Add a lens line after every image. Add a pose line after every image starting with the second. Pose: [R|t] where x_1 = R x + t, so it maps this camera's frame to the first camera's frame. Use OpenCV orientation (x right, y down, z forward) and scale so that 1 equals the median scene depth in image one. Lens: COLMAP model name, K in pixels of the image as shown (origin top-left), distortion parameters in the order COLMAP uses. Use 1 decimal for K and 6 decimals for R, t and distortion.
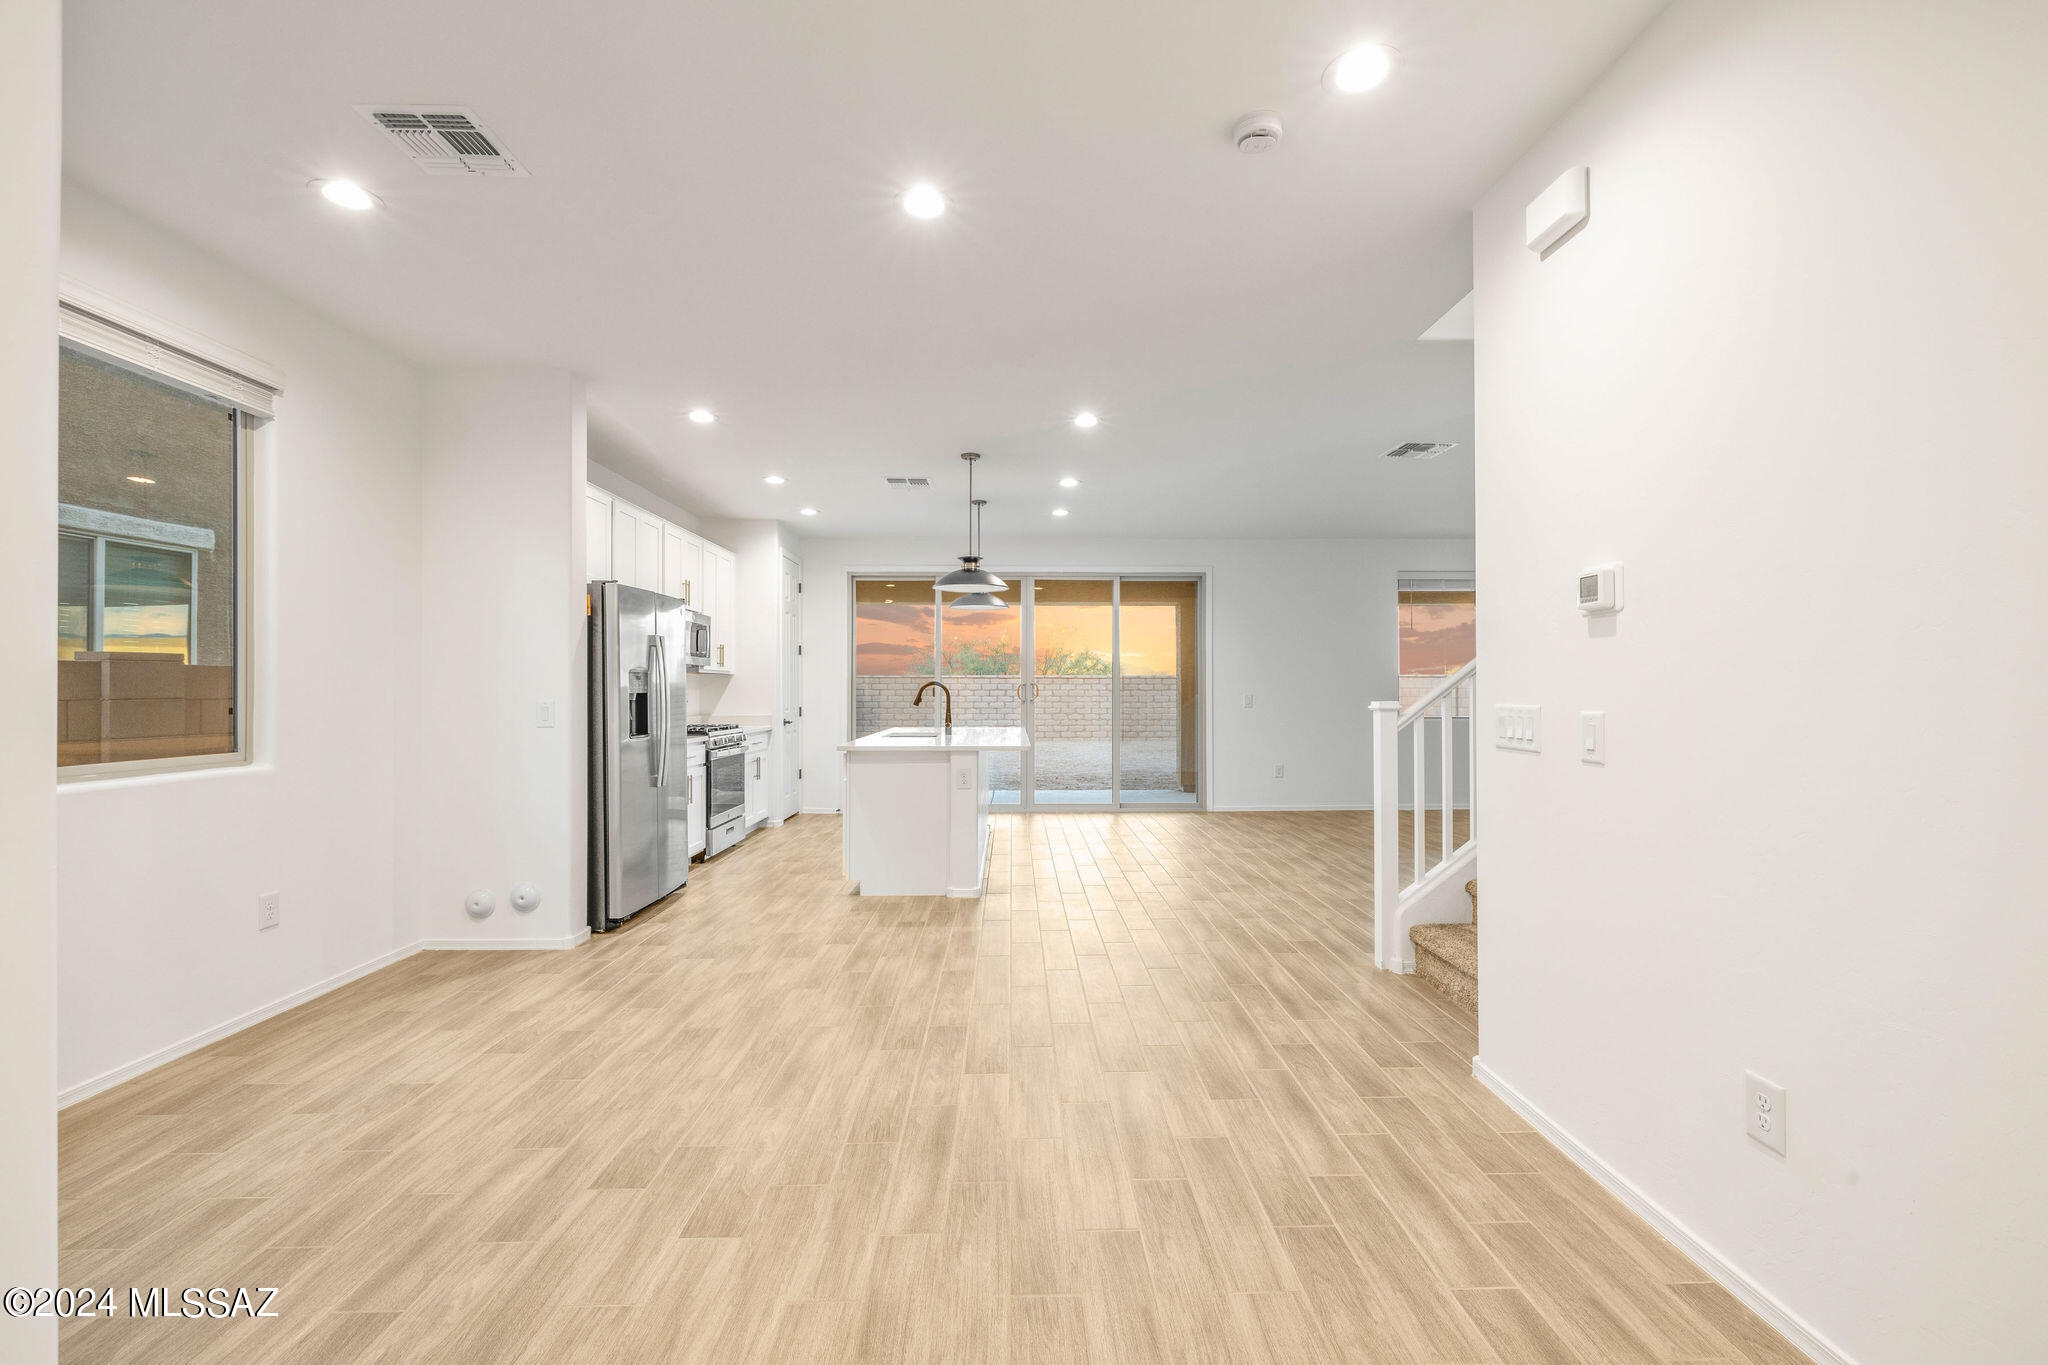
lens RADIAL K [[865.0, 0, 1032.8], [0, 865.0, 680.2], [0, 0, 1]] dist [0.000935, -0.001541]
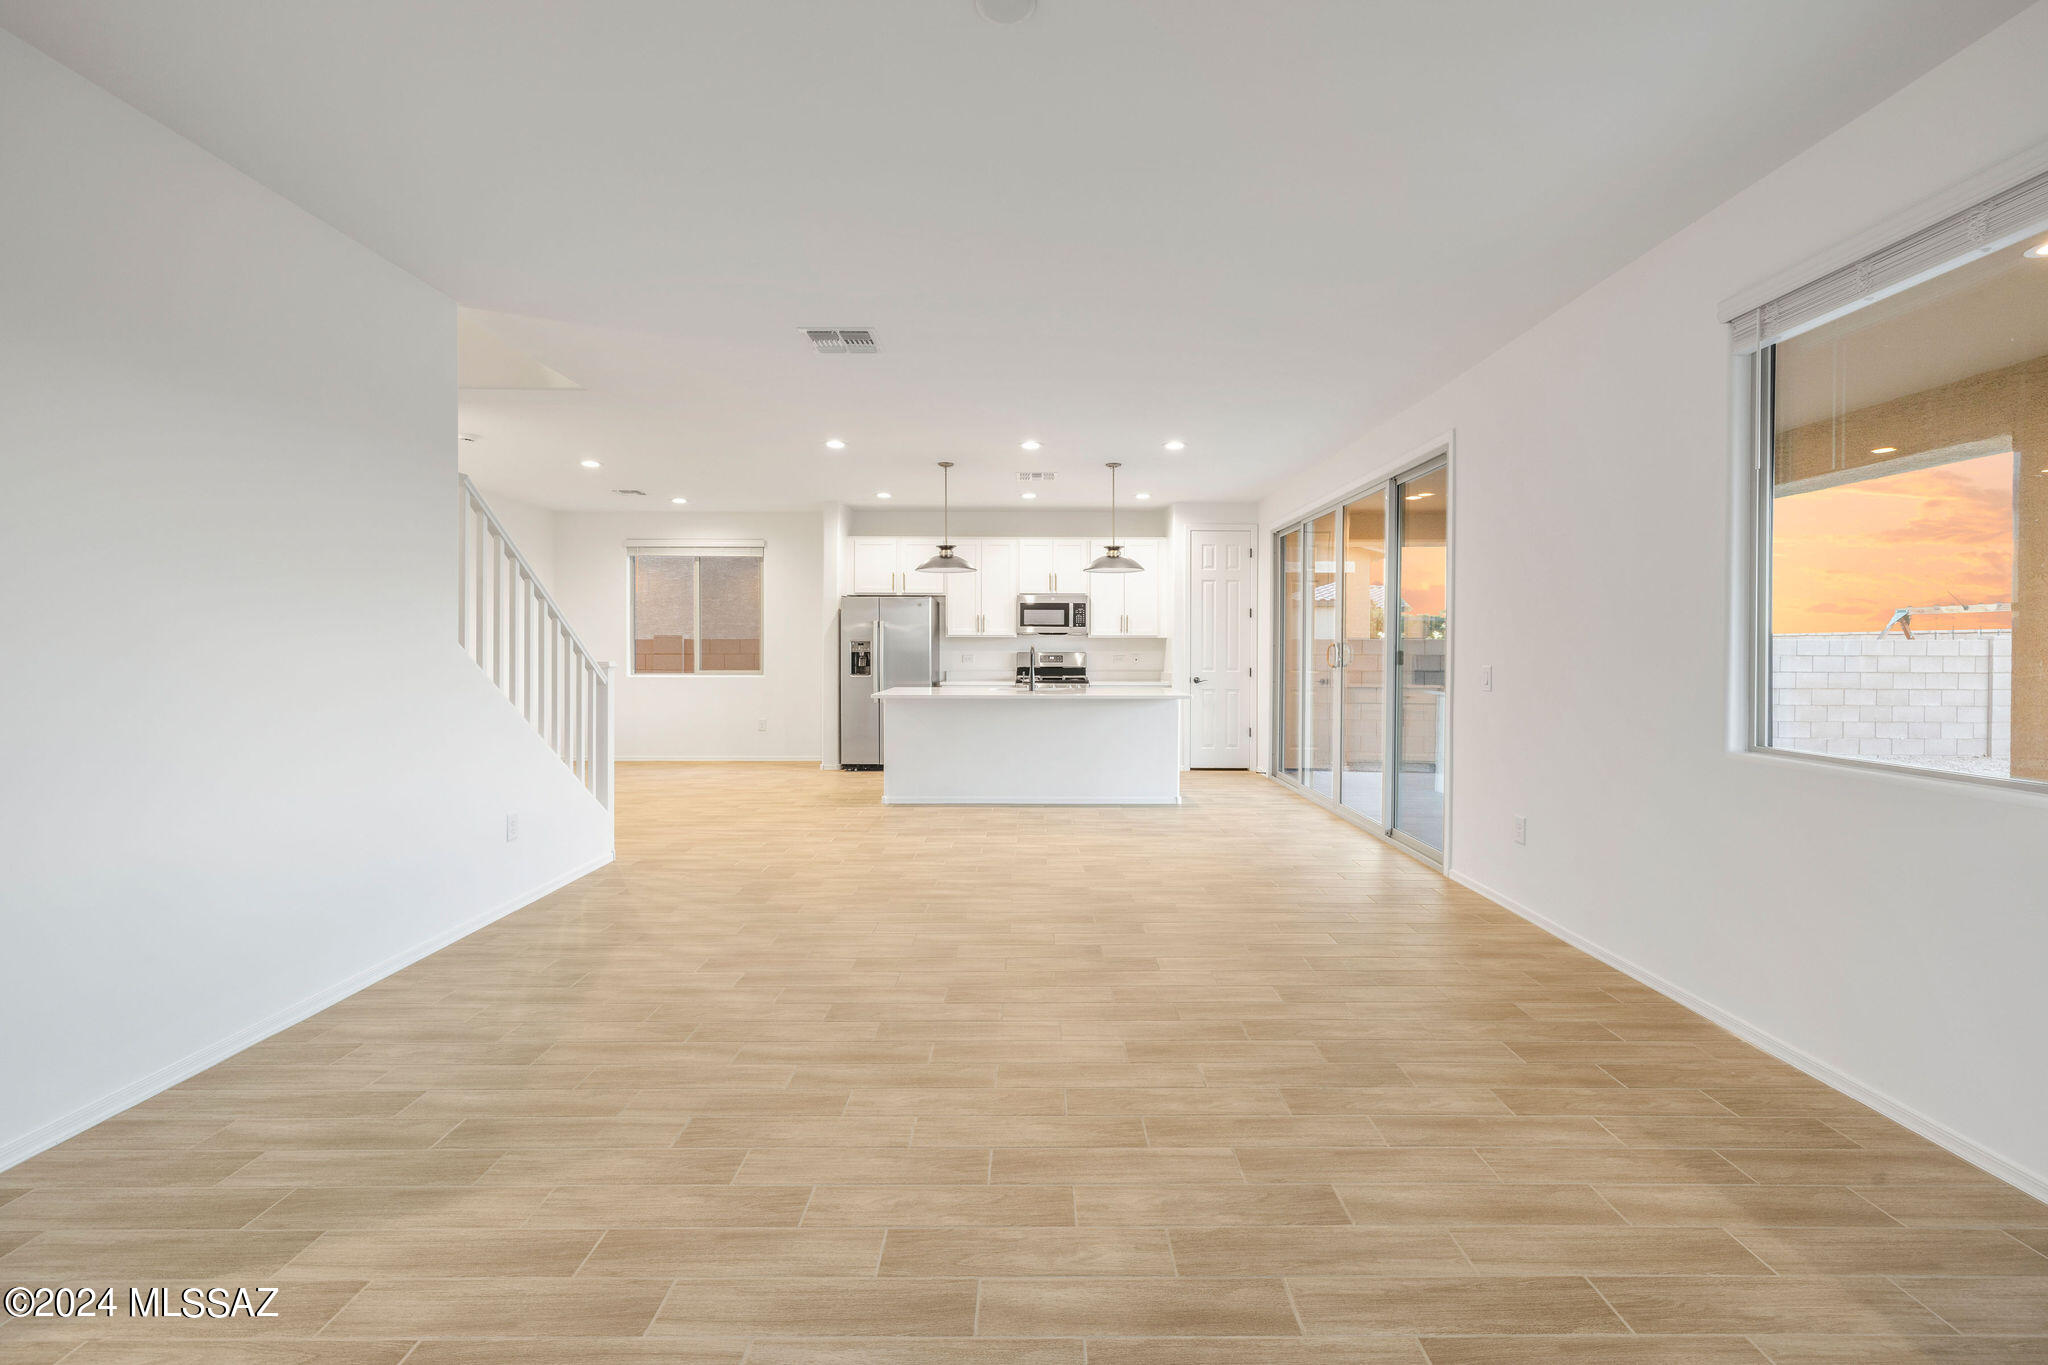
lens RADIAL K [[865.0, 0, 1034.3], [0, 865.0, 657.9], [0, 0, 1]] dist [0.000935, -0.001541]
pose [[-0.013815, 0.012503, -0.999826, 1.543850], [0.007835, 0.999892, 0.012395, 0.007597], [0.999874, -0.007662, -0.013911, 1.498279]]
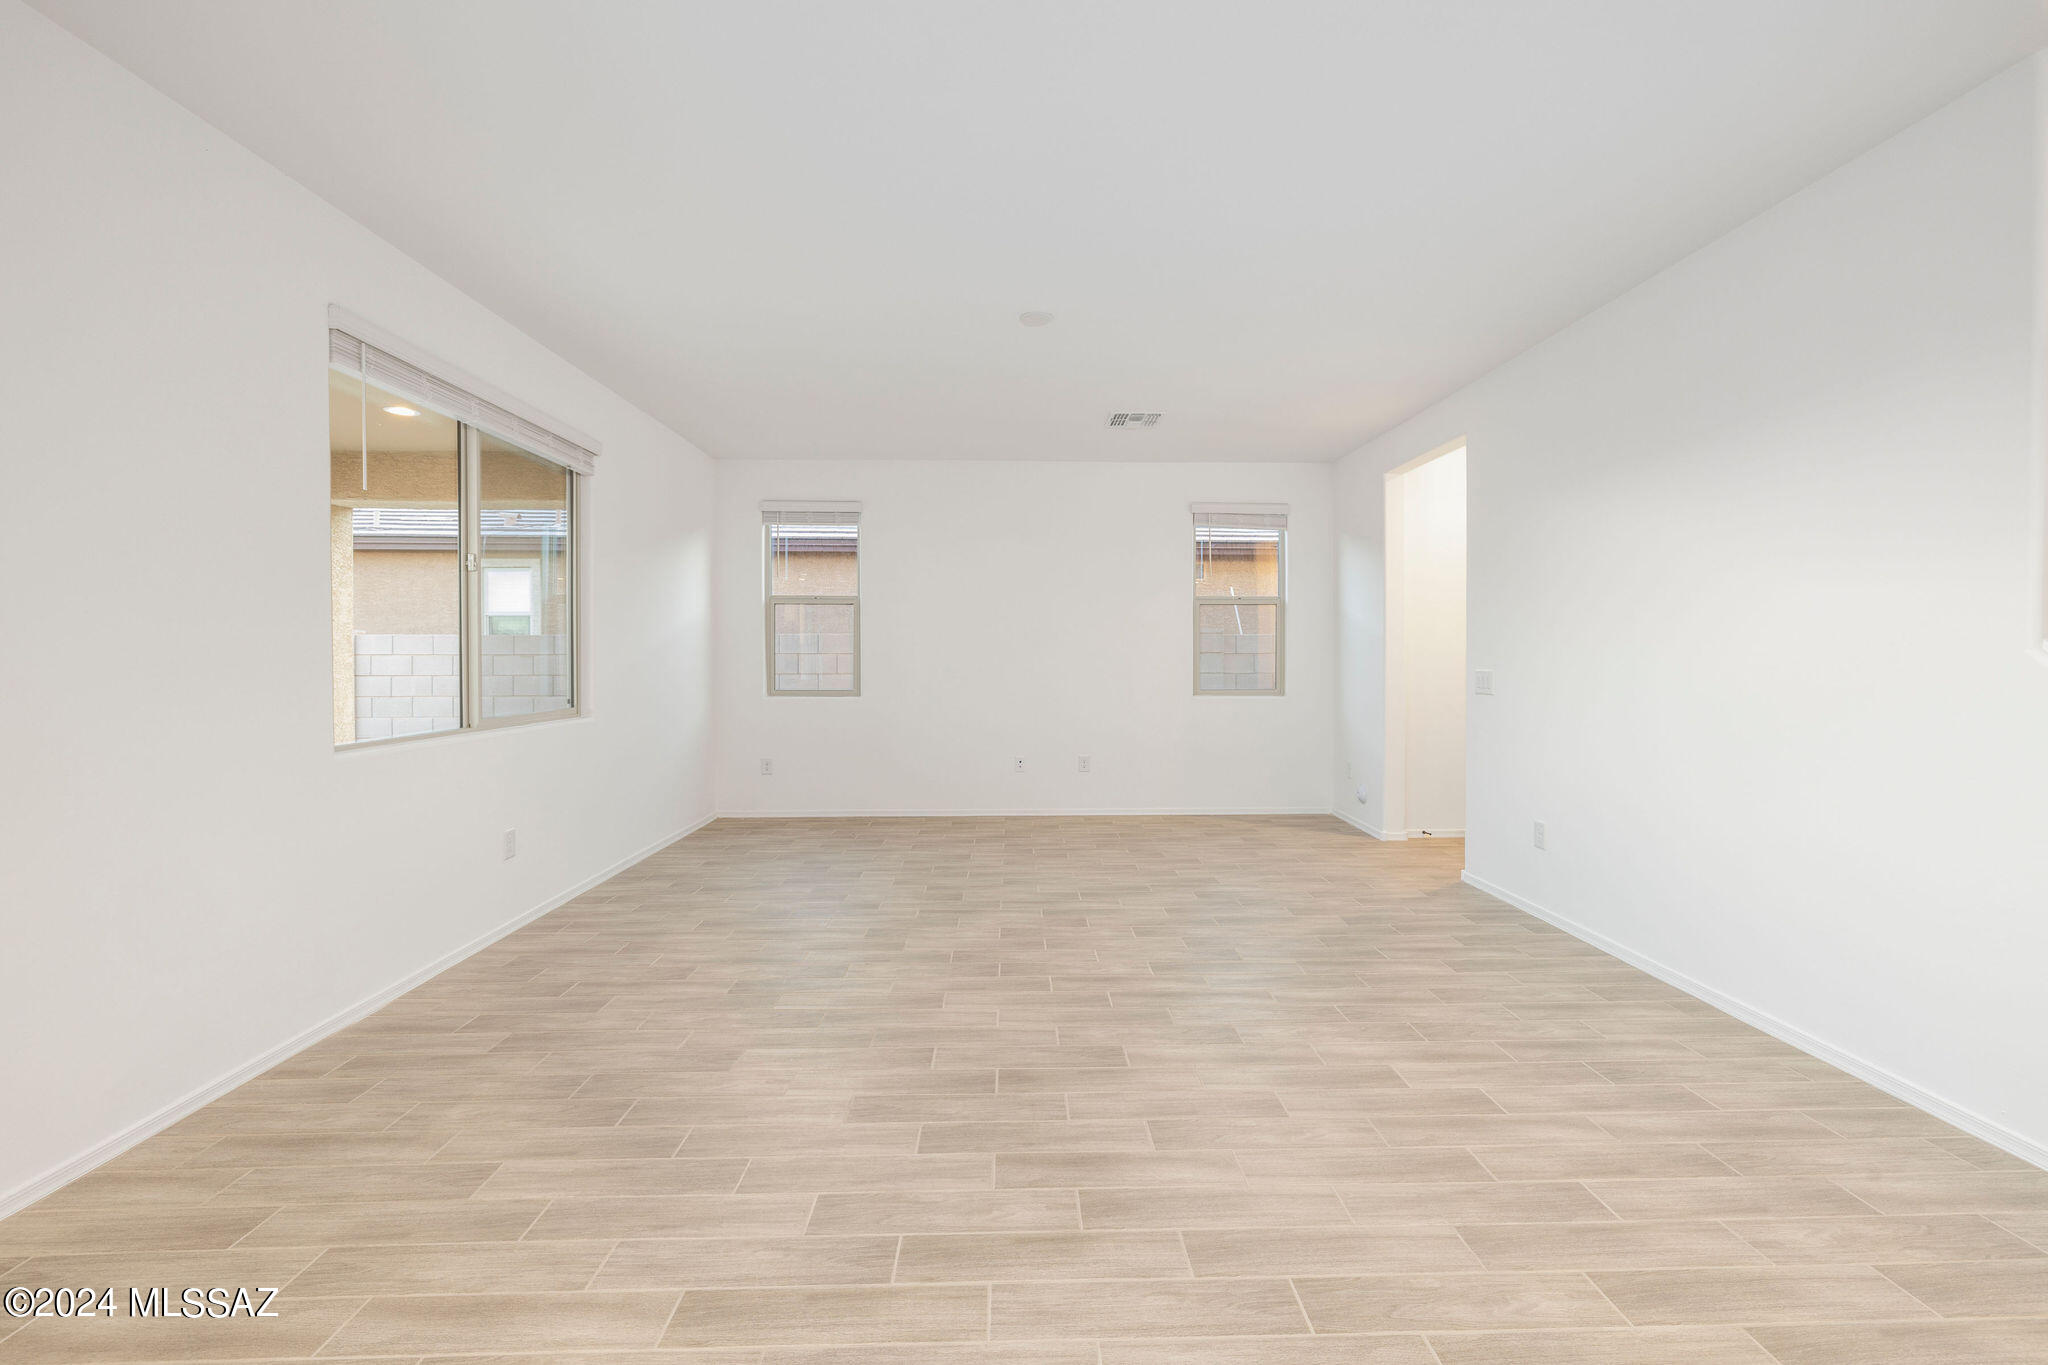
lens RADIAL K [[865.0, 0, 1028.4], [0, 865.0, 672.7], [0, 0, 1]] dist [0.000935, -0.001541]
pose [[-0.008024, -0.020631, 0.999755, 0.194940], [-0.009588, 0.999743, 0.020554, 0.008940], [-0.999922, -0.009420, -0.008220, 1.491022]]
